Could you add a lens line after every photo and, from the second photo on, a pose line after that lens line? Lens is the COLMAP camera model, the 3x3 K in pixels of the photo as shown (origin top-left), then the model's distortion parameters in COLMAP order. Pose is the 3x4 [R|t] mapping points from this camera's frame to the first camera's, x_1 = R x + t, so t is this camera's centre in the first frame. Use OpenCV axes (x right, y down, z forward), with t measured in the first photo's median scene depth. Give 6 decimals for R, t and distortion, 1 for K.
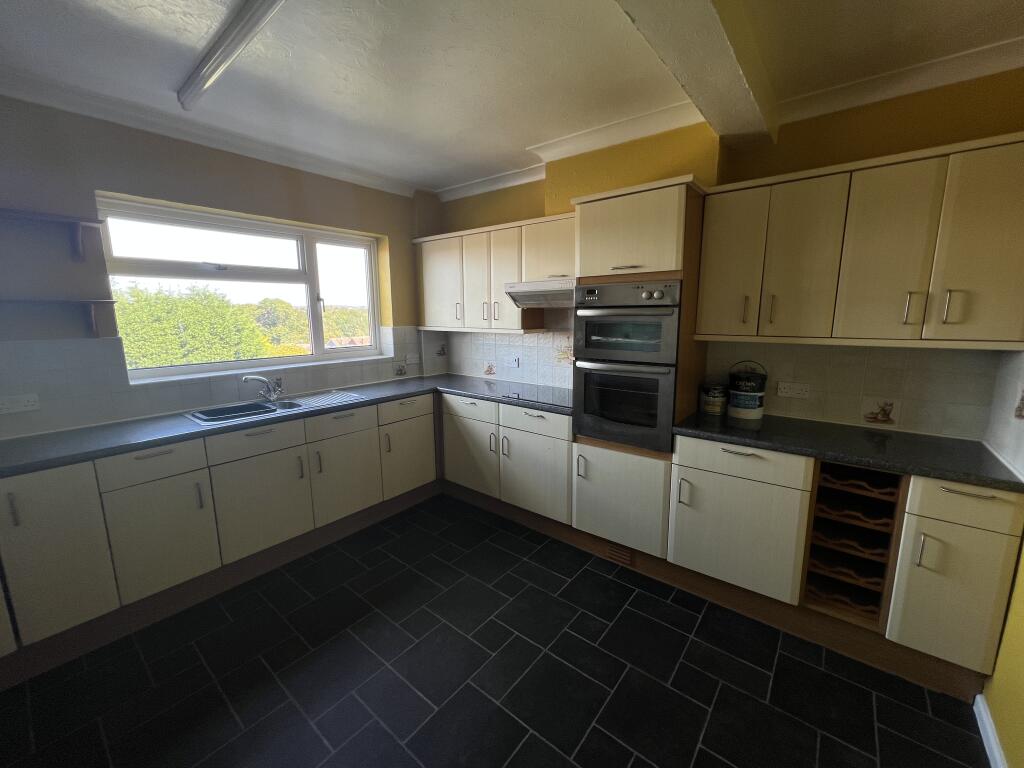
lens RADIAL K [[412.7, 0, 512.2], [0, 412.7, 383.5], [0, 0, 1]] dist [-0.002878, -0.000158]
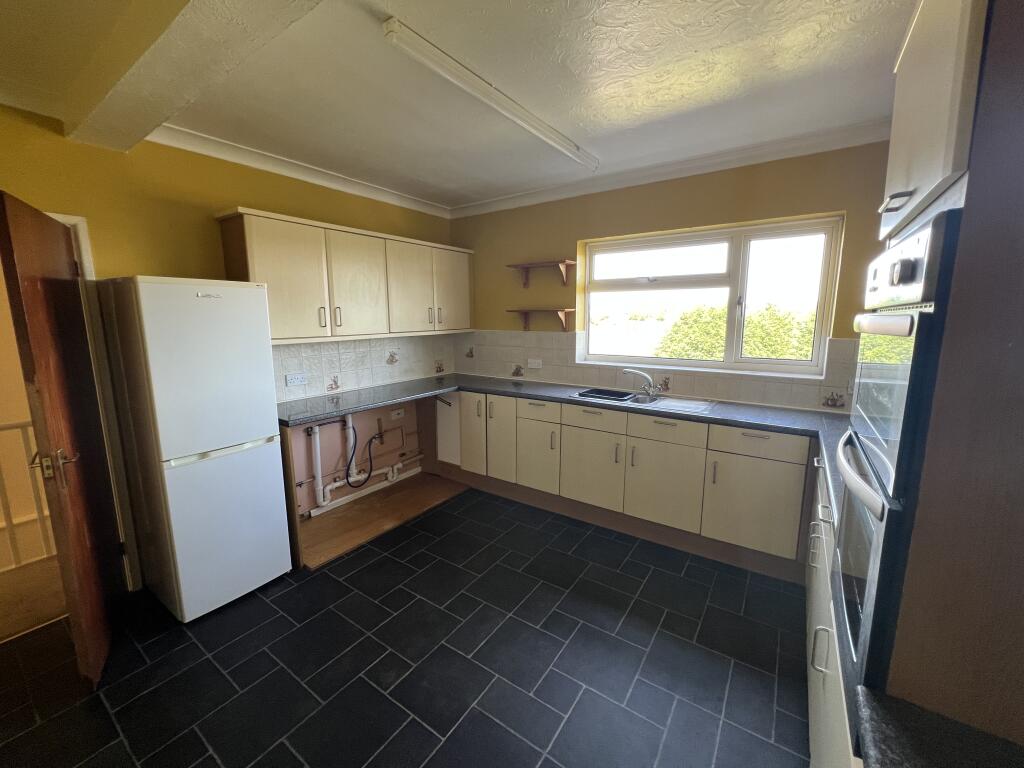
lens RADIAL K [[412.7, 0, 516.0], [0, 412.7, 381.3], [0, 0, 1]] dist [-0.002878, -0.000158]
pose [[0.092366, 0.167600, -0.981519, 0.467604], [-0.161837, 0.975152, 0.151284, -0.102379], [0.982485, 0.144873, 0.117195, 0.476154]]
